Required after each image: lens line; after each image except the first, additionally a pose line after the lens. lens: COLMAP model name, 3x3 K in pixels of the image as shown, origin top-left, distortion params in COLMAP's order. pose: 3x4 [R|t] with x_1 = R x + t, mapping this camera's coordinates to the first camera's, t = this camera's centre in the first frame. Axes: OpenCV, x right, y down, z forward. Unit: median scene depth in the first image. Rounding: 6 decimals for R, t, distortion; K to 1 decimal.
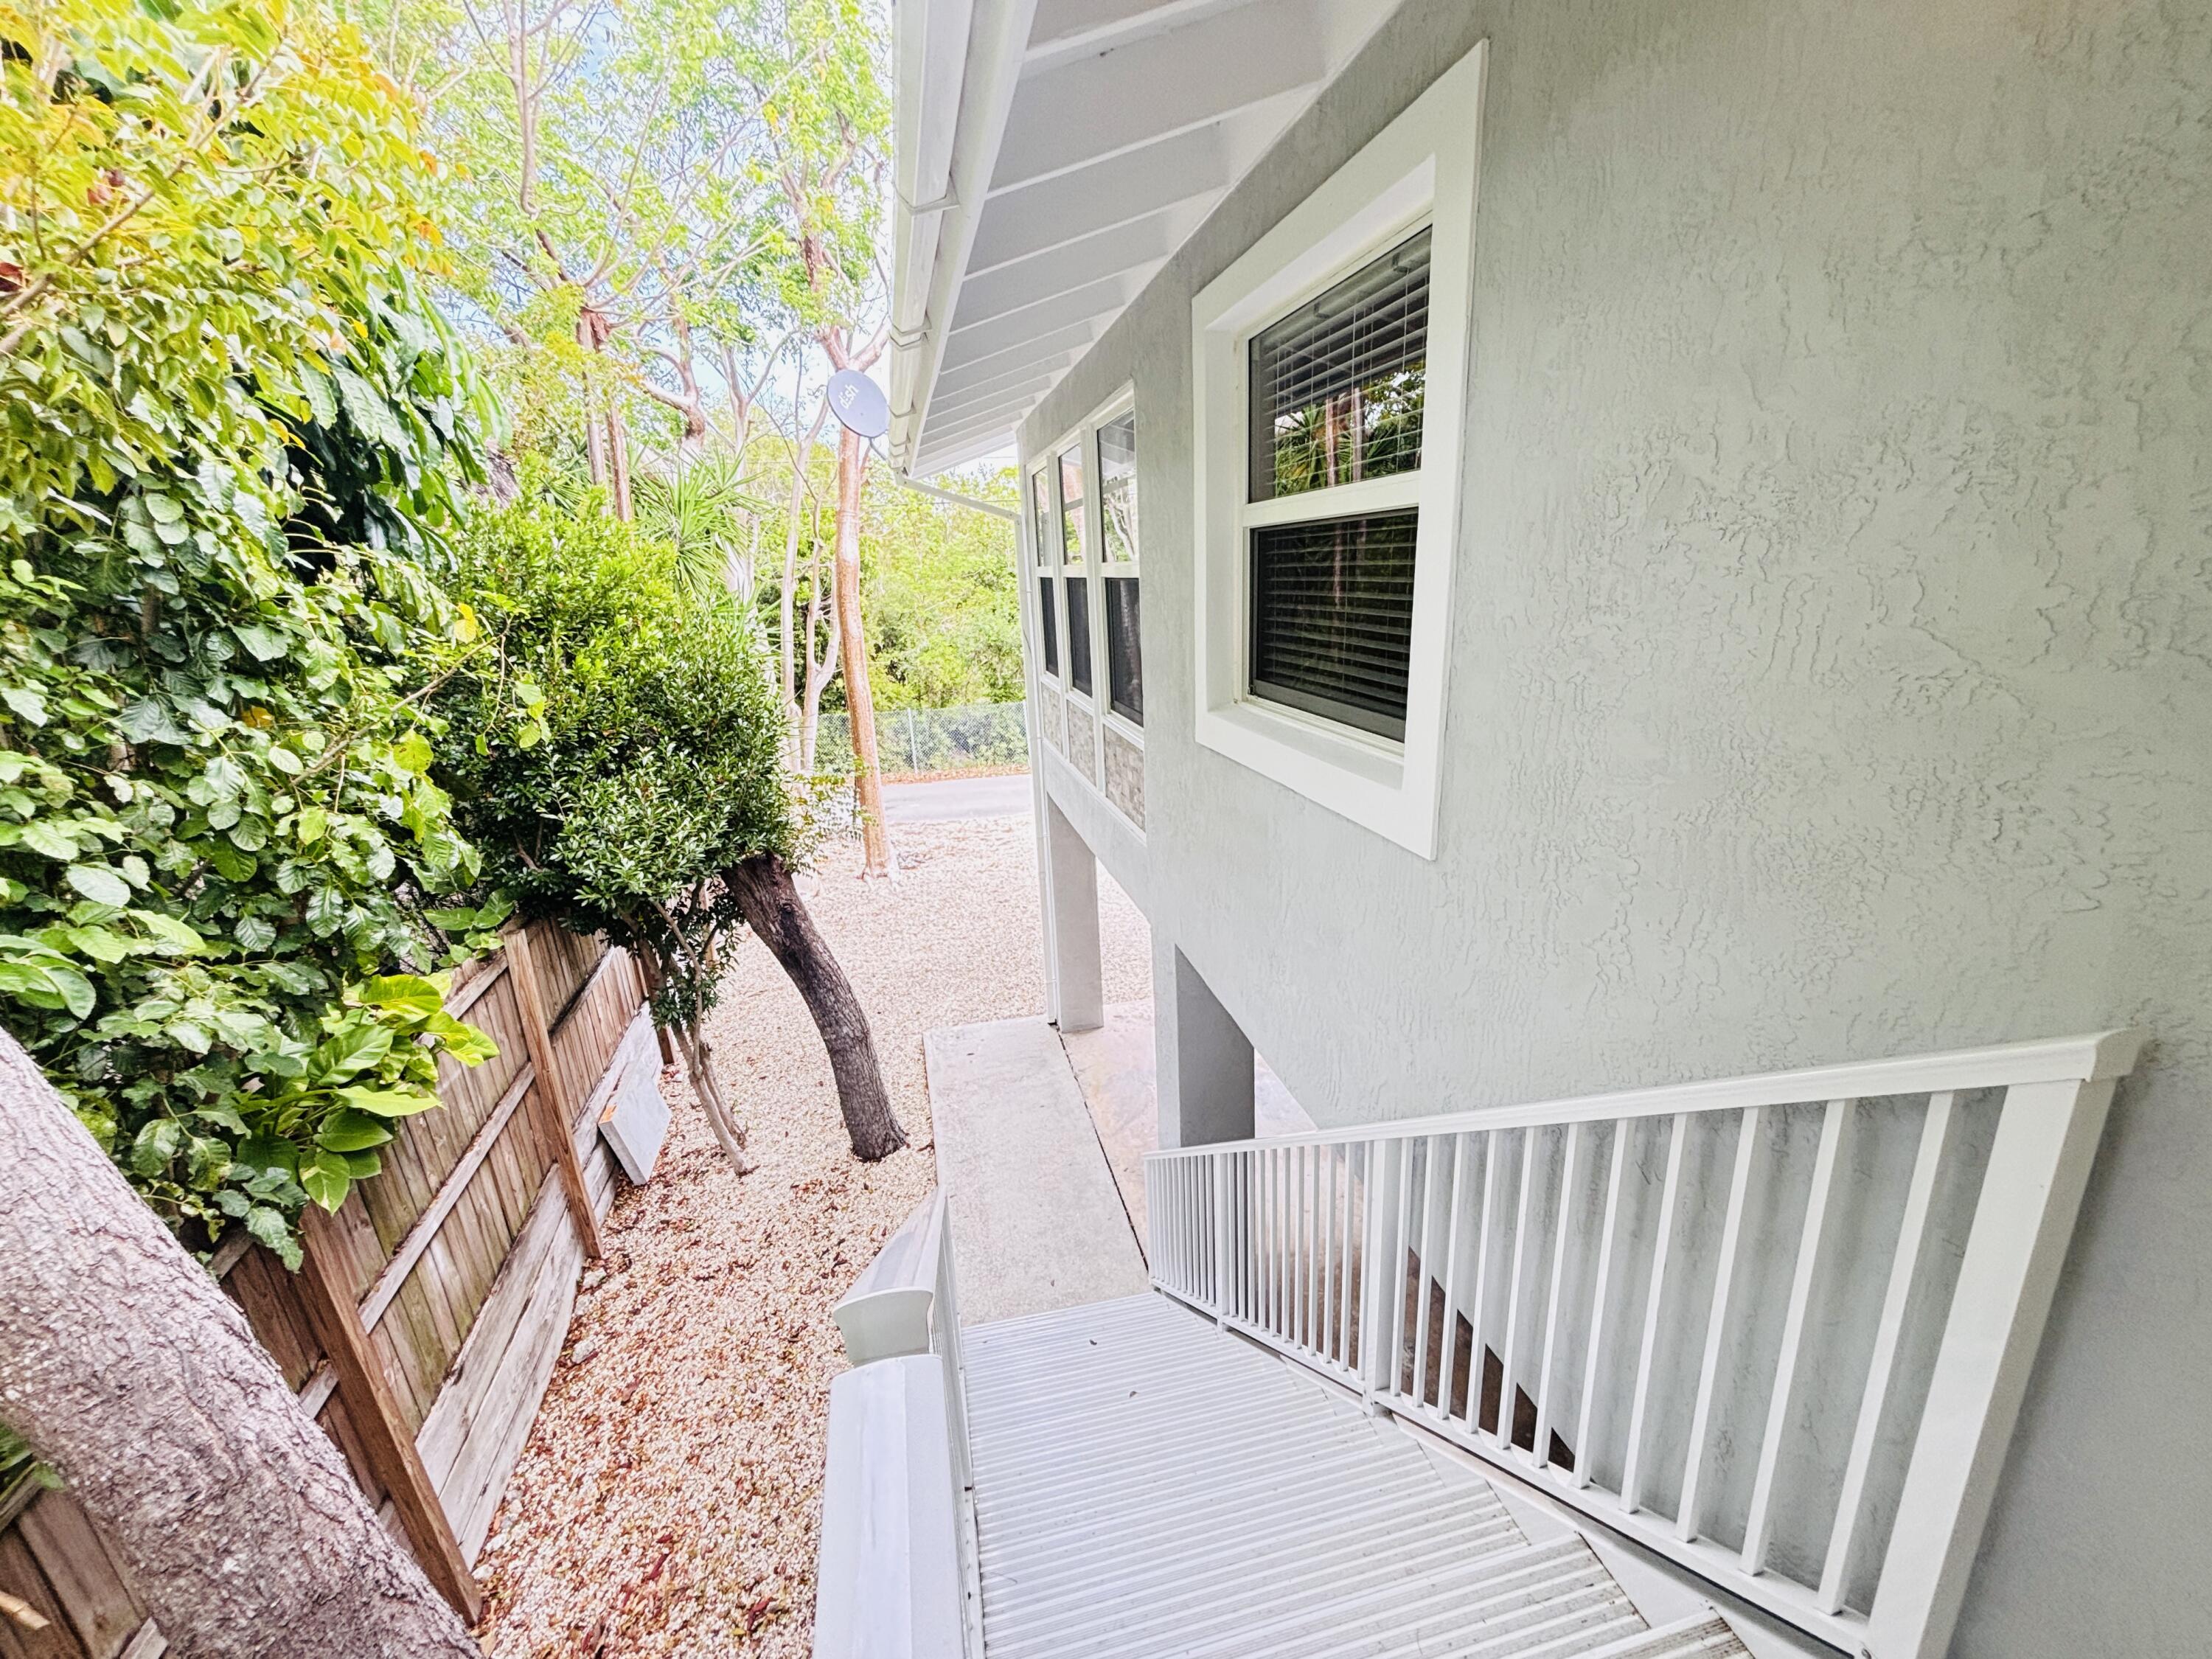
lens RADIAL K [[885.0, 0, 1101.5], [0, 885.0, 821.1], [0, 0, 1]] dist [-0.002763, 0.000137]
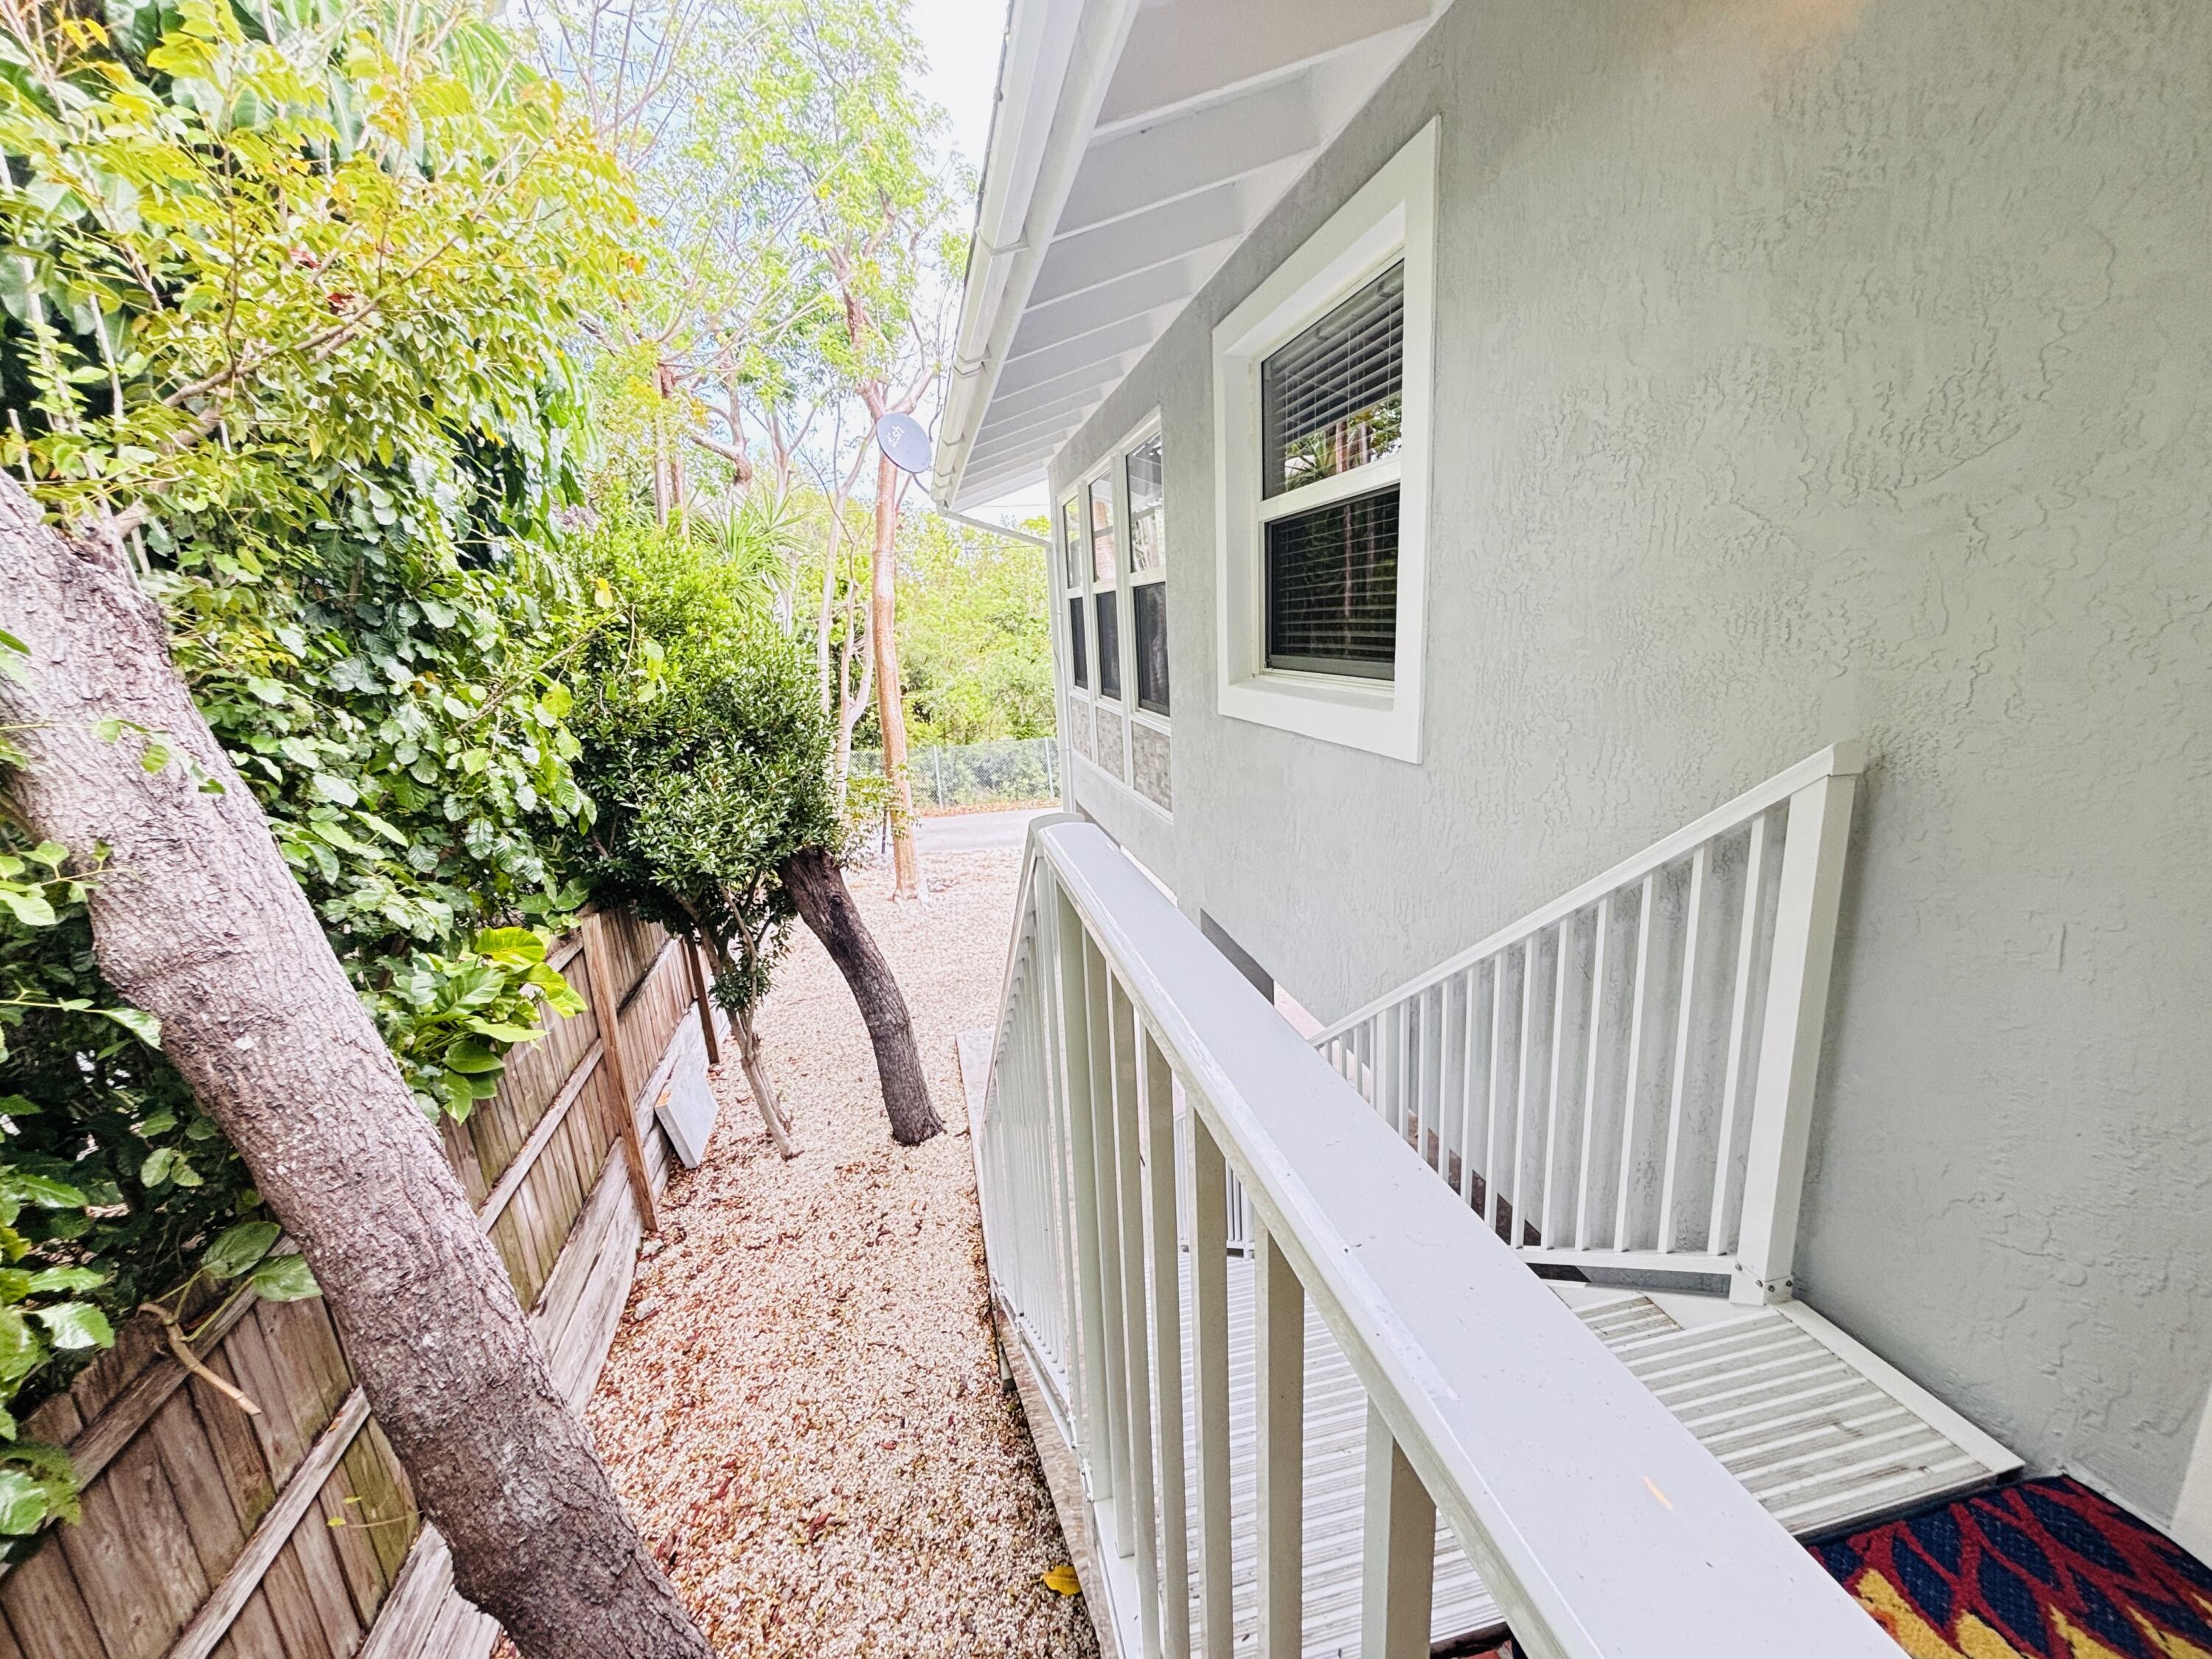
lens RADIAL K [[889.6, 0, 1103.3], [0, 889.6, 826.3], [0, 0, 1]] dist [-0.004041, -0.000329]
pose [[0.999855, -0.003847, -0.016612, -0.018272], [0.002961, 0.998587, -0.053061, 0.092234], [0.016793, 0.053004, 0.998453, -0.103637]]
